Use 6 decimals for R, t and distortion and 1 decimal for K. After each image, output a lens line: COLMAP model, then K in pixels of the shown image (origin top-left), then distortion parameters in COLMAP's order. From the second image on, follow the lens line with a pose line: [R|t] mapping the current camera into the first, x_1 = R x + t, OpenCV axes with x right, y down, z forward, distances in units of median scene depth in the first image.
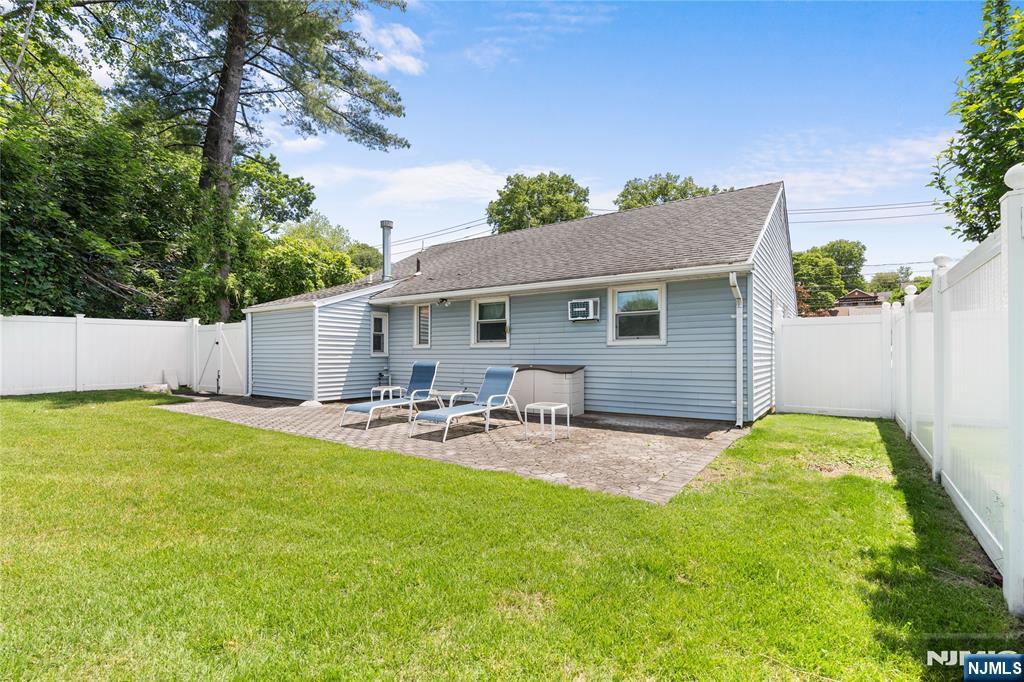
lens RADIAL K [[461.4, 0, 510.3], [0, 461.4, 350.4], [0, 0, 1]] dist [-0.009842, 0.003525]
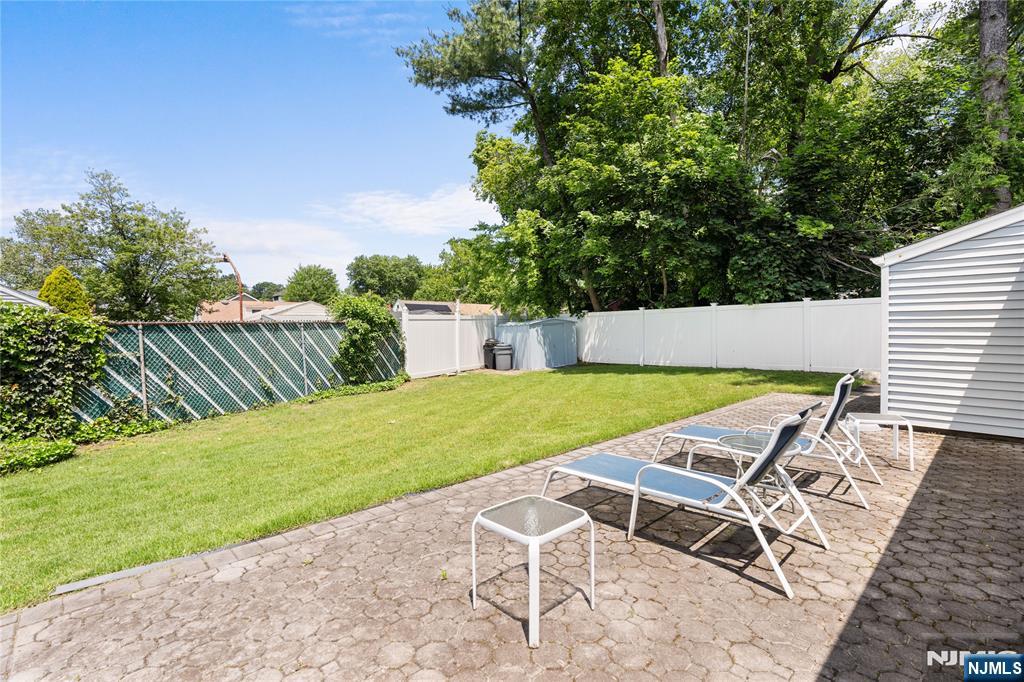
lens RADIAL K [[461.4, 0, 508.8], [0, 461.4, 335.0], [0, 0, 1]] dist [-0.009842, 0.003525]
pose [[-0.196861, 0.011891, -0.980359, 0.228959], [0.015929, 0.999833, 0.008928, -0.014612], [0.980302, -0.013859, -0.197018, 0.550110]]
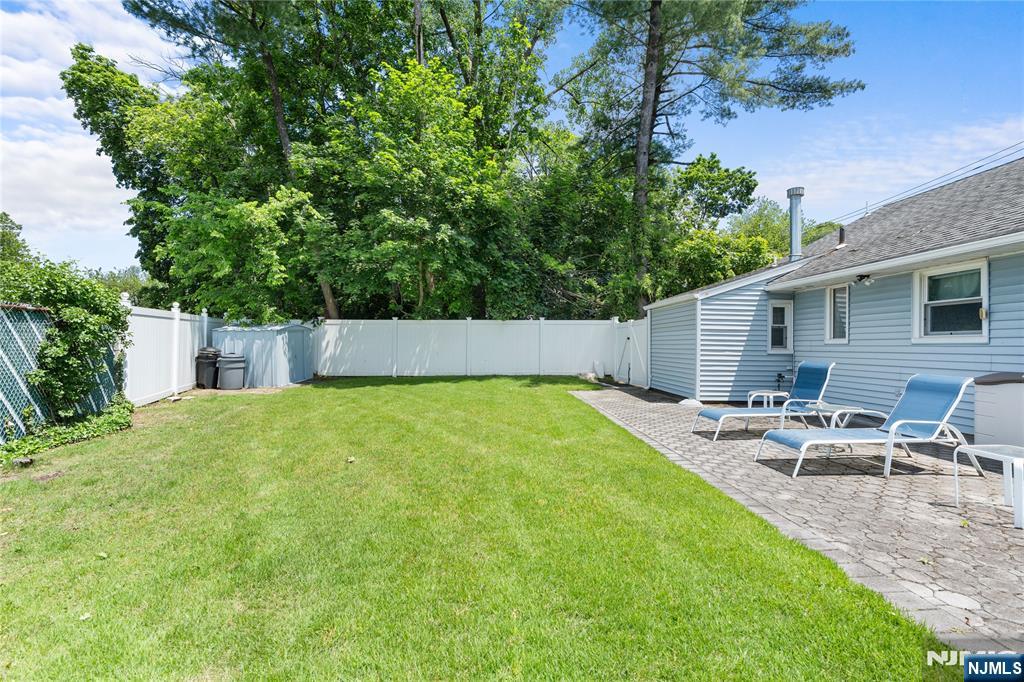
lens RADIAL K [[461.4, 0, 513.2], [0, 461.4, 338.5], [0, 0, 1]] dist [-0.009842, 0.003525]
pose [[0.610469, -0.006167, -0.792016, 0.077537], [-0.004331, 0.999929, -0.011125, -0.002468], [0.792028, 0.010222, 0.610399, 0.114762]]
